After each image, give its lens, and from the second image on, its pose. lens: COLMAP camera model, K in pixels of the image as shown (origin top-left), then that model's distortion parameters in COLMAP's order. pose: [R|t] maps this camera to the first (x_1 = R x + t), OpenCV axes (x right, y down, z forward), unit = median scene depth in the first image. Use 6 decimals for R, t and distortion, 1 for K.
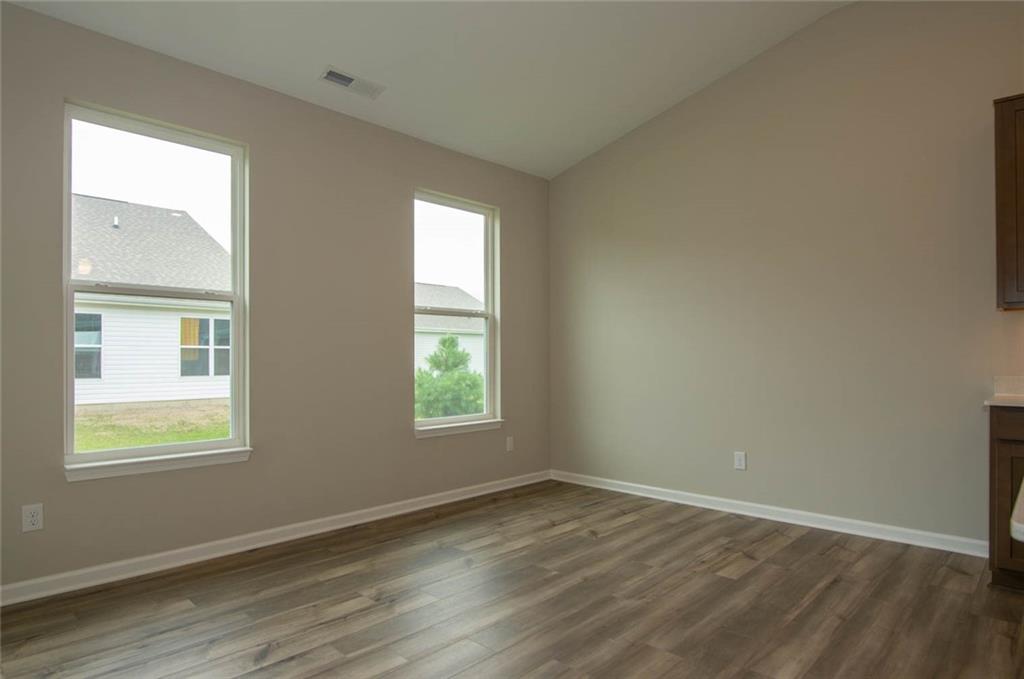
lens RADIAL K [[573.4, 0, 507.8], [0, 573.4, 356.9], [0, 0, 1]] dist [-0.010940, -0.004146]
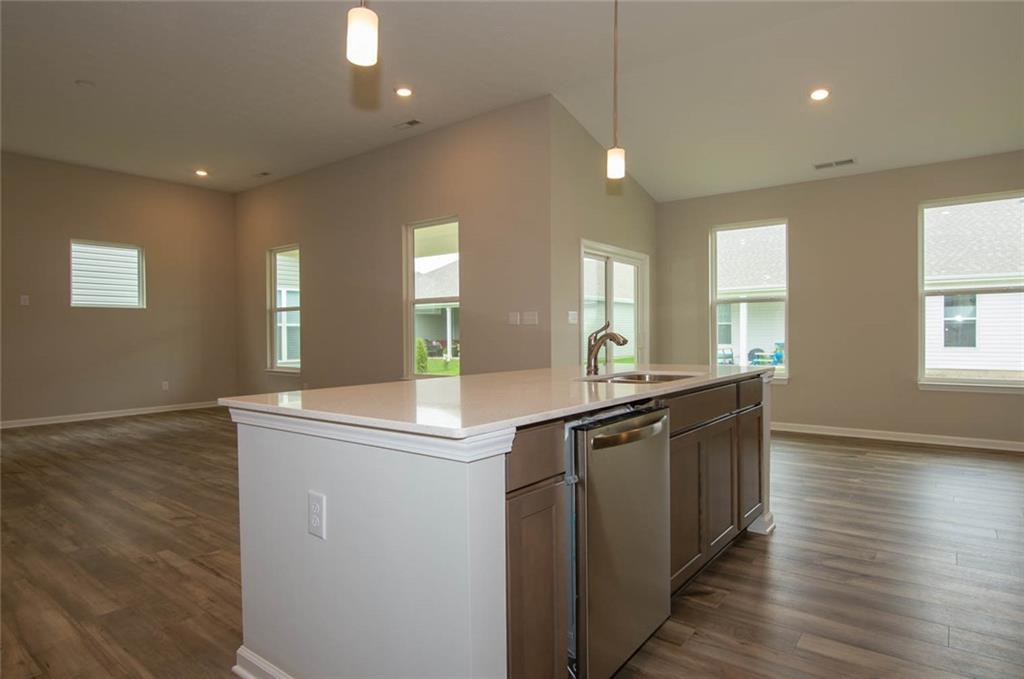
lens RADIAL K [[573.4, 0, 518.4], [0, 573.4, 331.7], [0, 0, 1]] dist [-0.010940, -0.004146]
pose [[0.129716, -0.004466, -0.991541, 1.222793], [0.010873, 0.999936, -0.003081, 0.001412], [0.991492, -0.010382, 0.129756, -0.107078]]
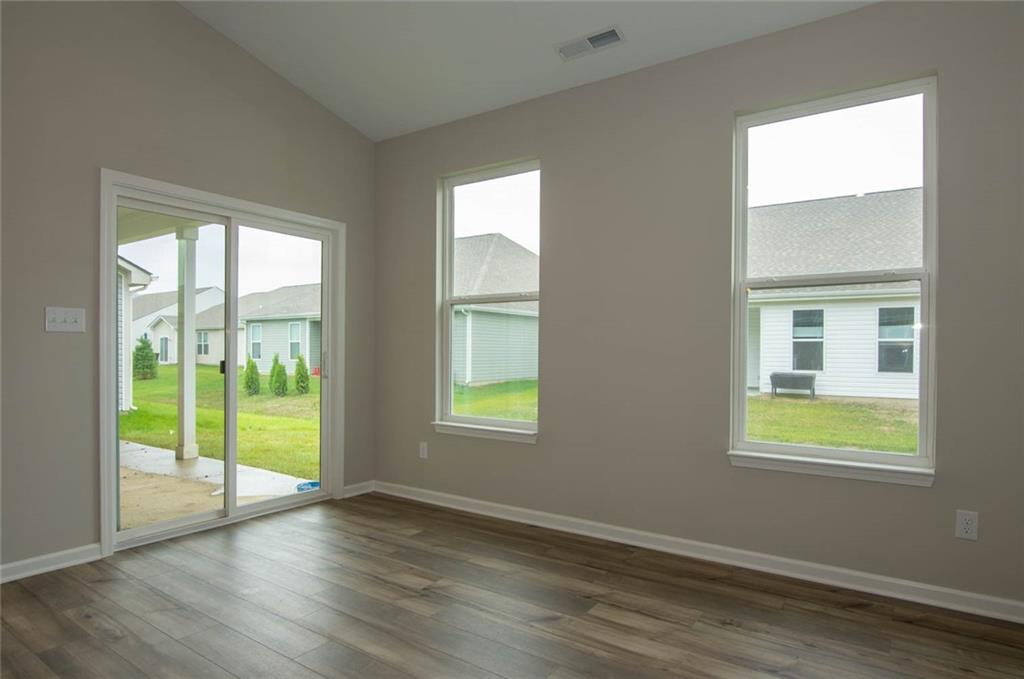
lens RADIAL K [[573.4, 0, 509.8], [0, 573.4, 356.6], [0, 0, 1]] dist [-0.010940, -0.004146]
pose [[0.169806, 0.010796, -0.985418, 0.581189], [-0.001962, 0.999942, 0.010617, 0.002084], [0.985476, 0.000130, 0.169817, 0.716686]]
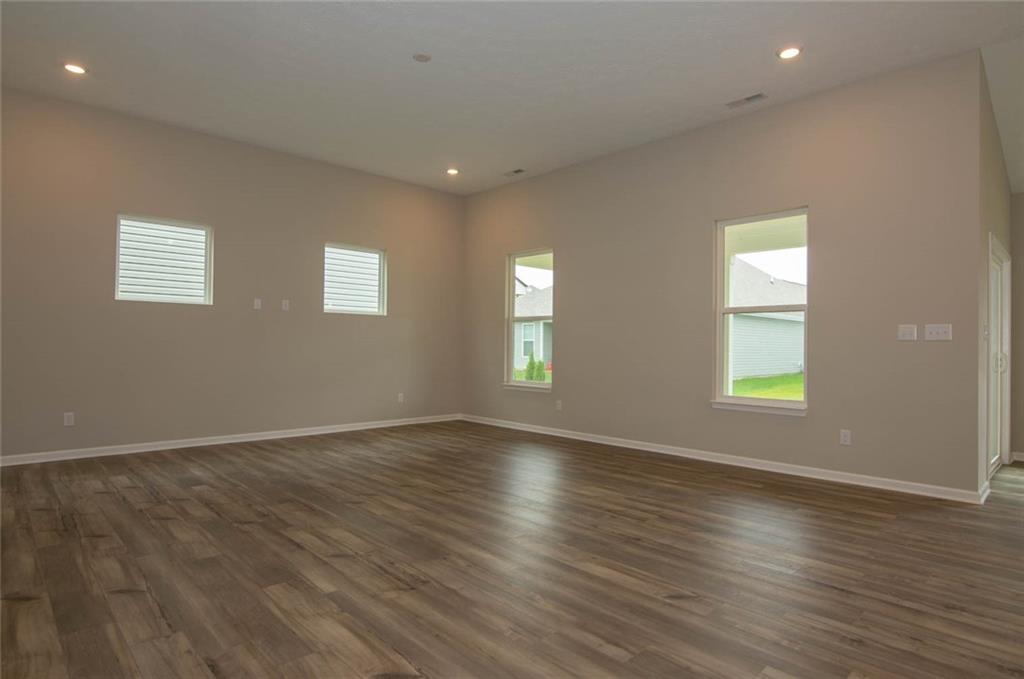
lens RADIAL K [[573.4, 0, 525.4], [0, 573.4, 332.6], [0, 0, 1]] dist [-0.010940, -0.004146]
pose [[-0.028131, -0.026502, -0.999253, 0.918200], [-0.009159, 0.999613, -0.026254, 0.002164], [0.999562, 0.008413, -0.028363, -0.707524]]
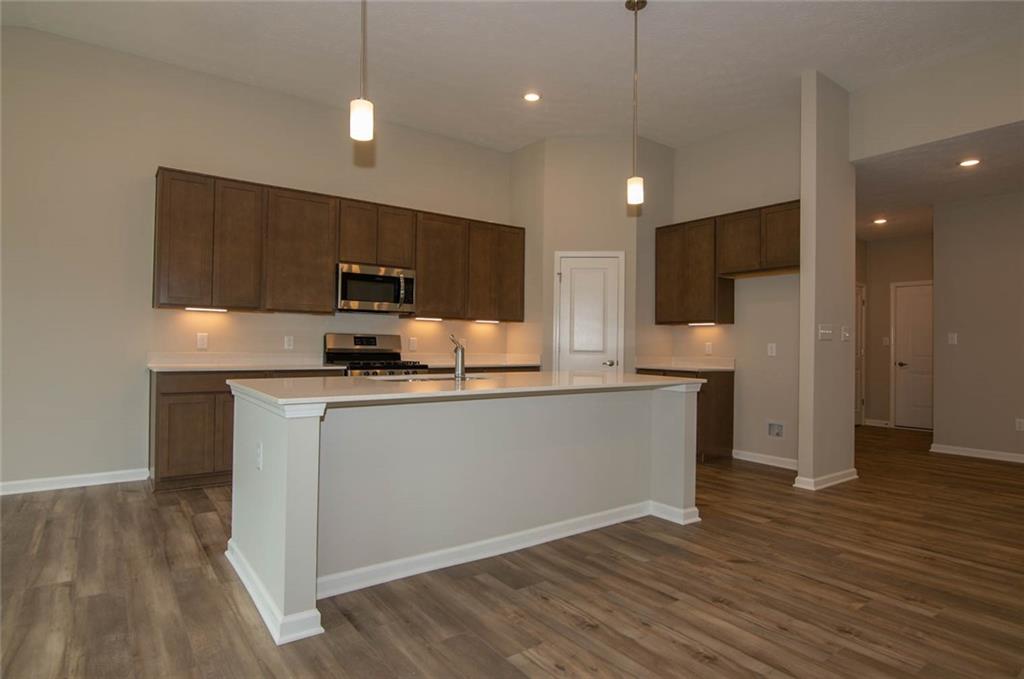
lens RADIAL K [[573.4, 0, 516.4], [0, 573.4, 332.0], [0, 0, 1]] dist [-0.010940, -0.004146]
pose [[0.167814, 0.021951, 0.985574, -0.344211], [-0.017174, 0.999665, -0.019341, -0.003407], [-0.985669, -0.013681, 0.168135, -0.134855]]
